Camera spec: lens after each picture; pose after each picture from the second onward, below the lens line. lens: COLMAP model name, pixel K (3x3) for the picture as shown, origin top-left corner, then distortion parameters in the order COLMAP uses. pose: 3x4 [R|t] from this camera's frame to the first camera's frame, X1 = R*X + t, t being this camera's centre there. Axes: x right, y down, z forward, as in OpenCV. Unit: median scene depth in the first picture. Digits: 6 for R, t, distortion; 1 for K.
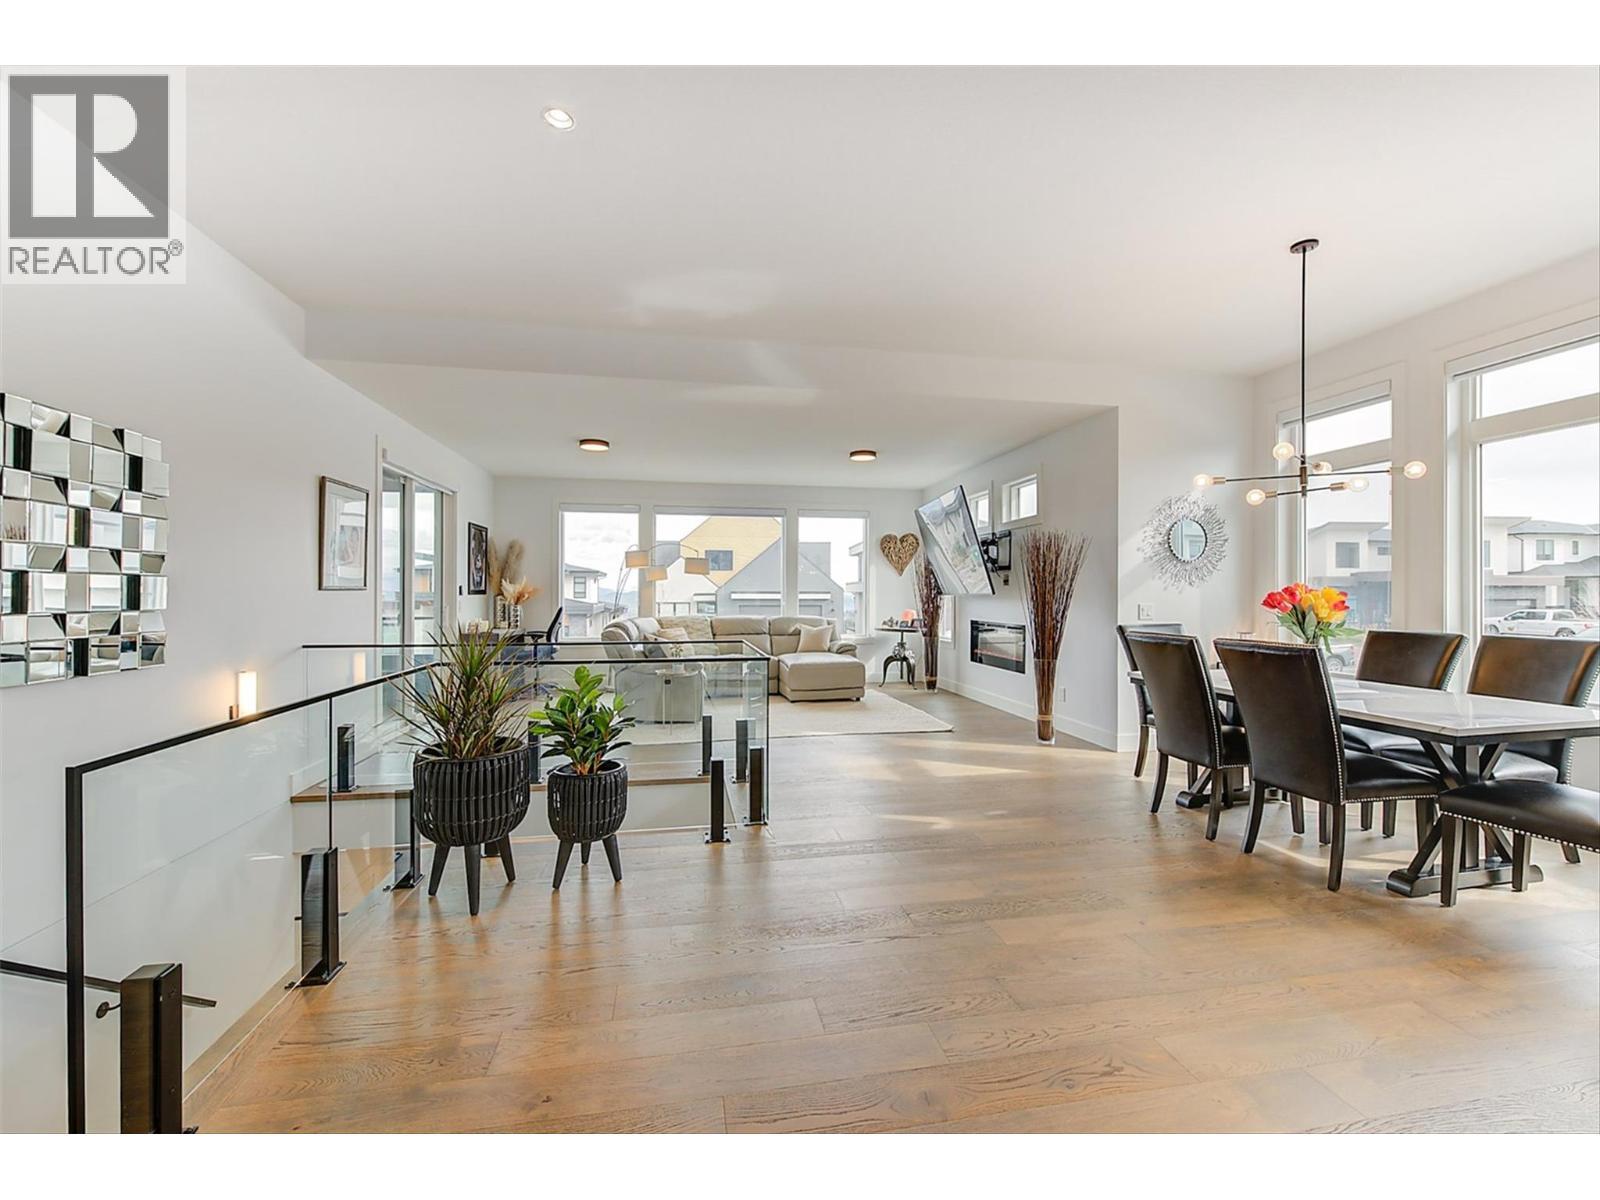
lens RADIAL K [[678.5, 0, 800.0], [0, 678.5, 600.0], [0, 0, 1]] dist [0.001034, 0.000080]
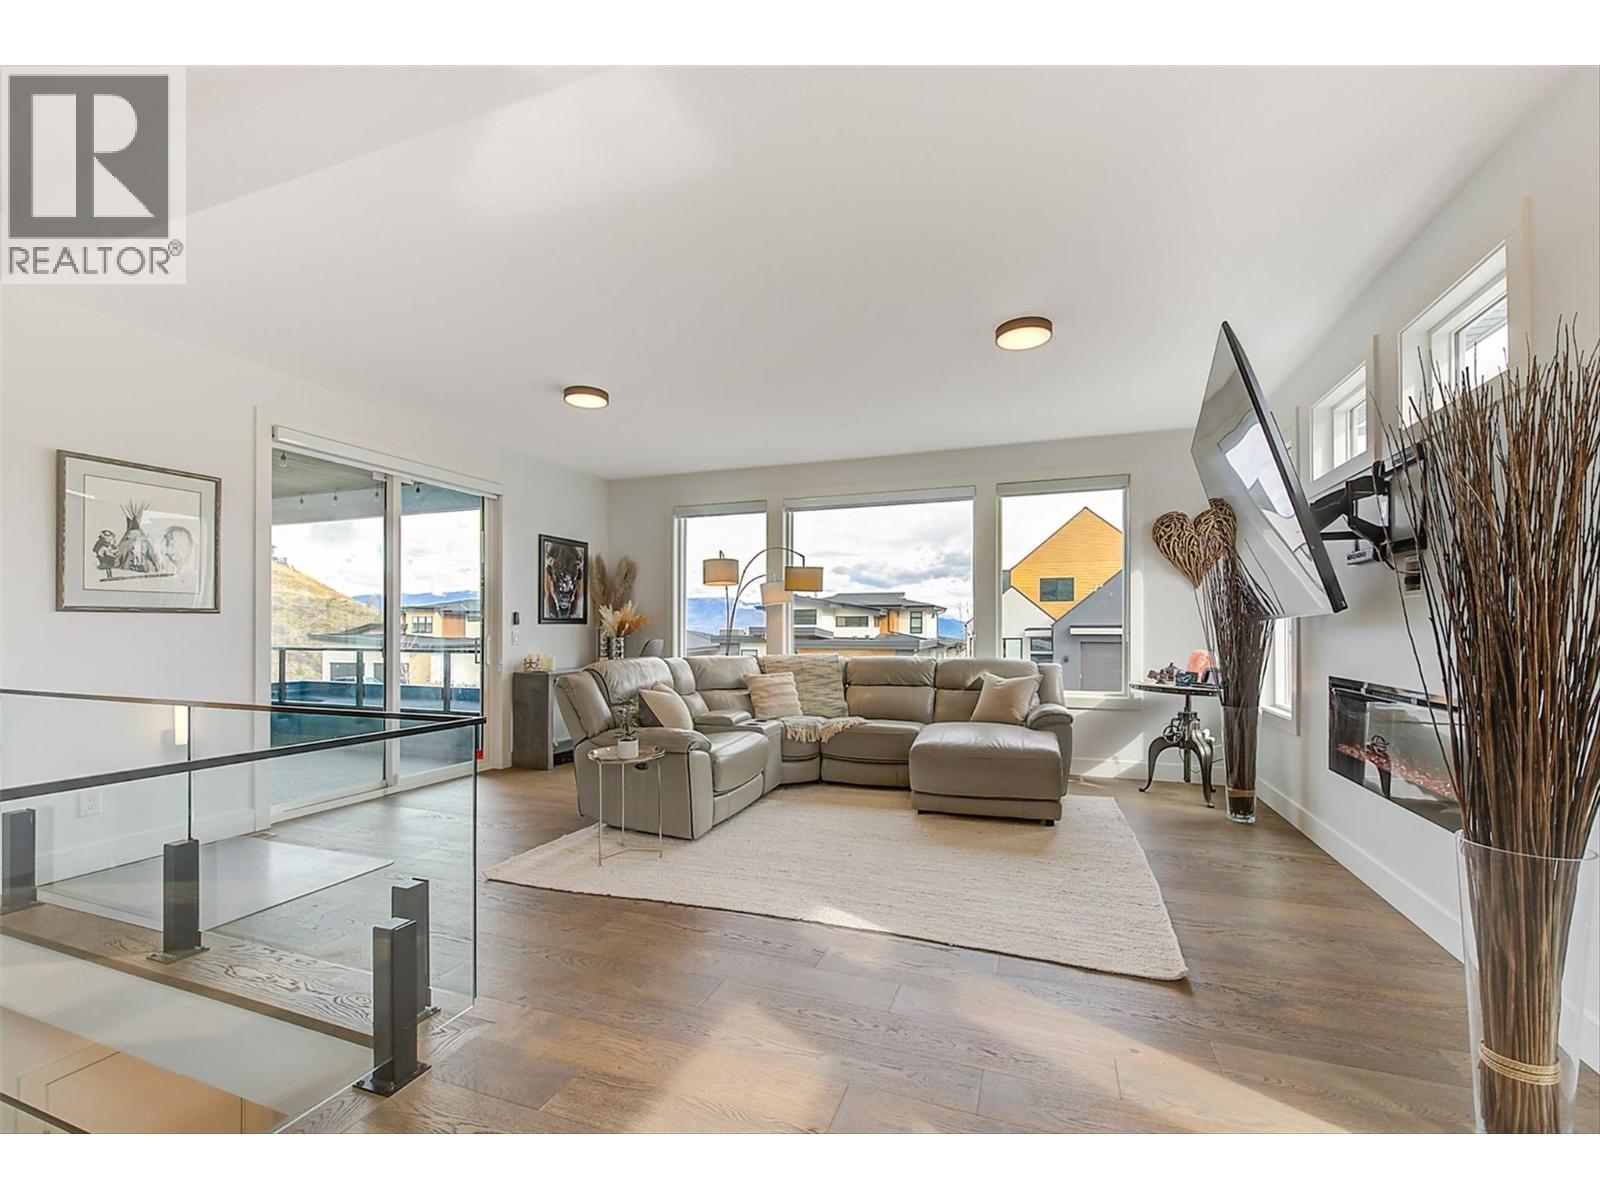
lens RADIAL K [[666.2, 0, 809.5], [0, 666.2, 630.0], [0, 0, 1]] dist [-0.000467, -0.000109]
pose [[0.863202, 0.000767, -0.504858, 0.170724], [-0.005239, 0.999959, -0.007438, 0.003872], [0.504832, 0.009065, 0.863170, 0.434436]]
